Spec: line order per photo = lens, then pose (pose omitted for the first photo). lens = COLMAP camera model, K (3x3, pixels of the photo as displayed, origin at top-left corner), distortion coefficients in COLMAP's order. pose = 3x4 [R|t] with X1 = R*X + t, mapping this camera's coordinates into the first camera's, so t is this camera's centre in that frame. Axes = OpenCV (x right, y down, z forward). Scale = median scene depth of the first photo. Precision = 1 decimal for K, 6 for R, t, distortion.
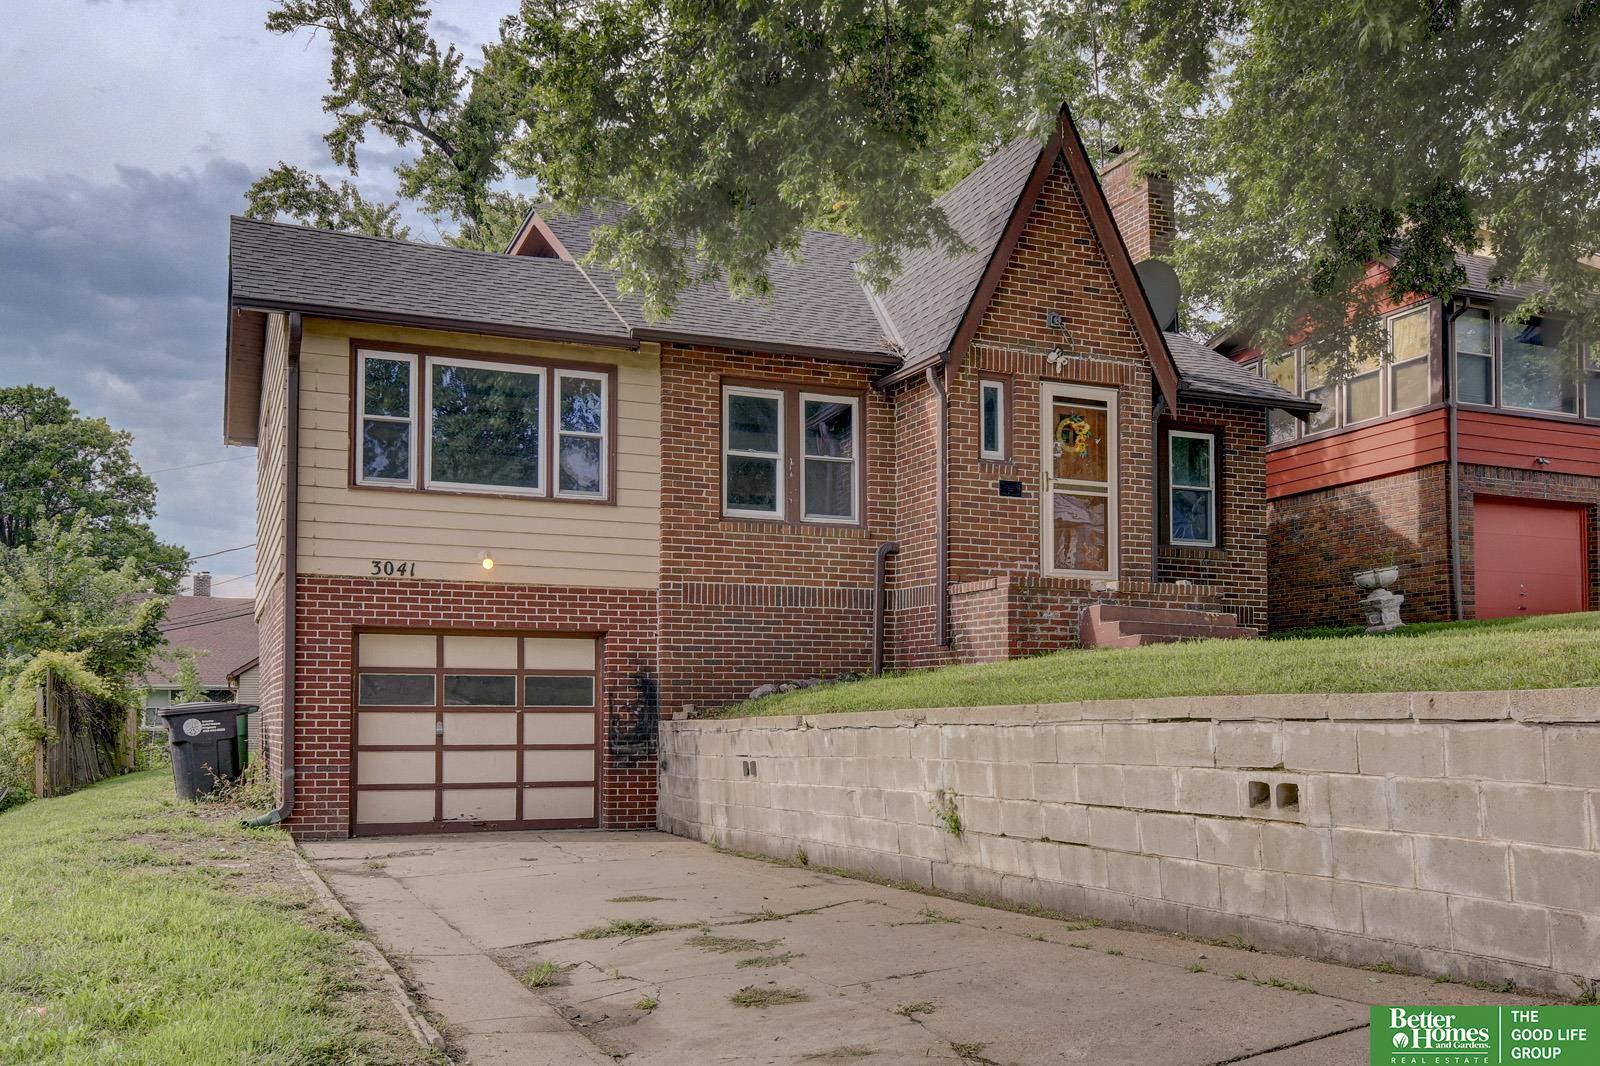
lens RADIAL K [[1306.1, 0, 800.9], [0, 1306.1, 535.0], [0, 0, 1]] dist [-0.012758, 0.003607]
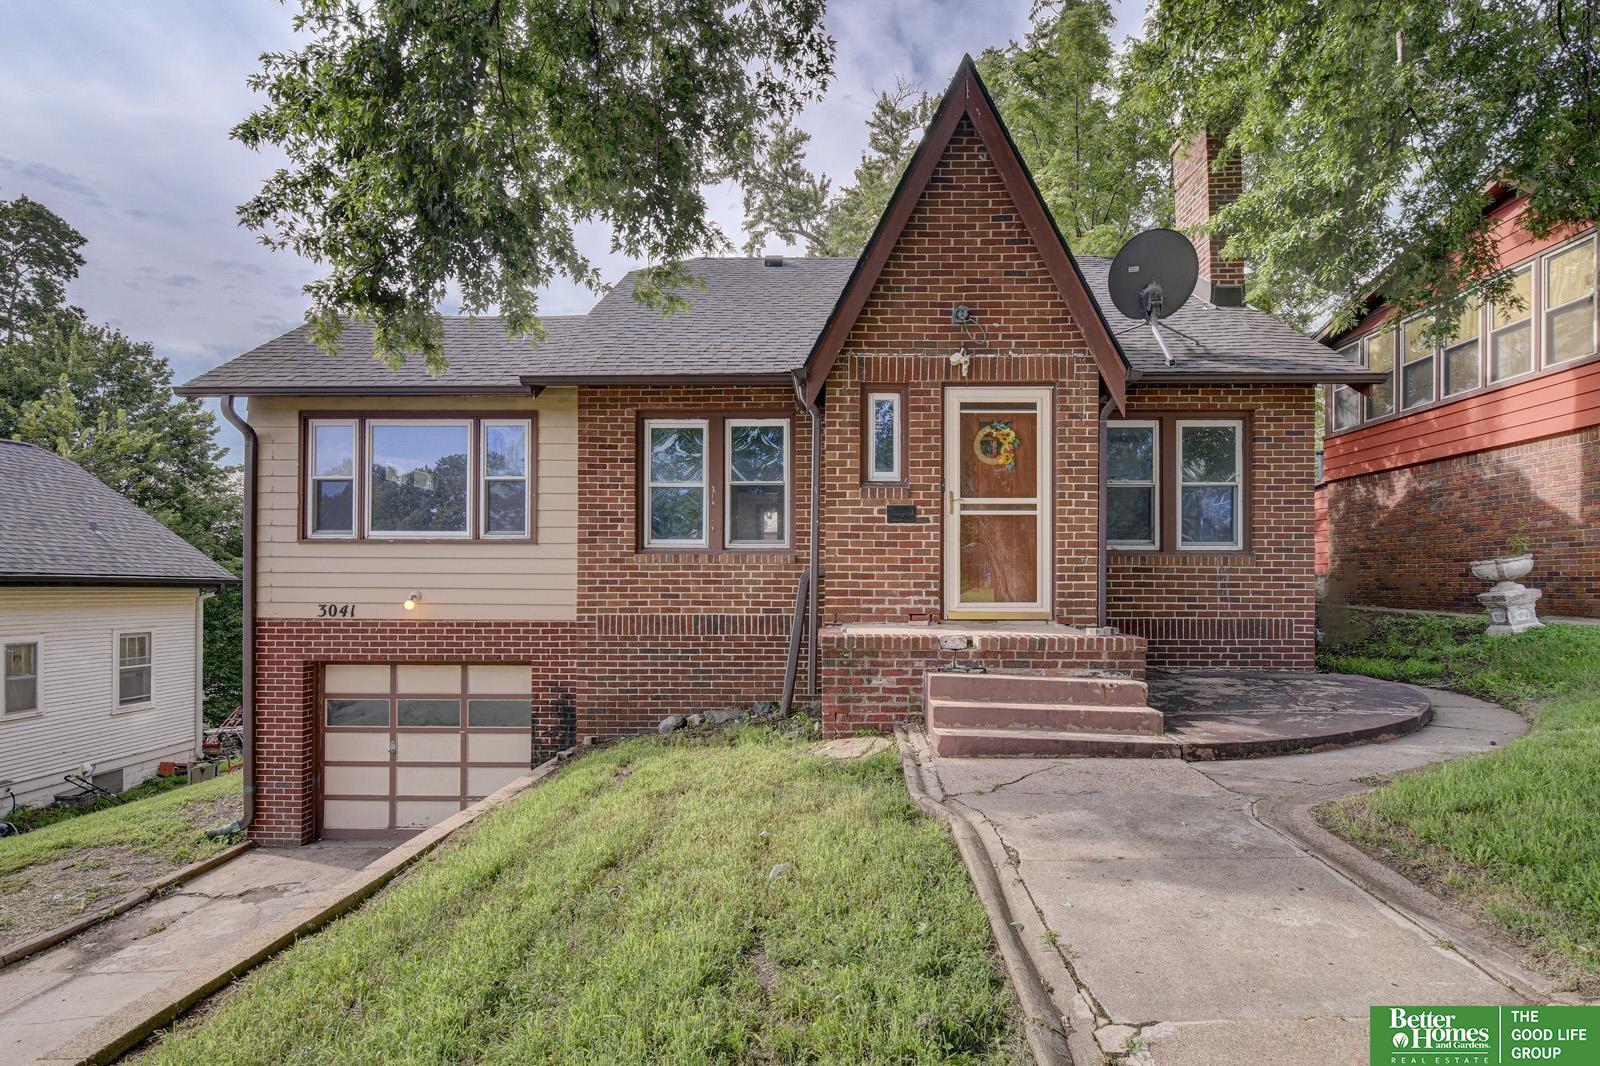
lens RADIAL K [[812.5, 0, 797.5], [0, 812.5, 527.4], [0, 0, 1]] dist [-0.001194, -0.003340]
pose [[0.920805, -0.026086, -0.389149, 0.304433], [0.048278, 0.997711, 0.047356, -0.055077], [0.387023, -0.062393, 0.919957, 0.457812]]
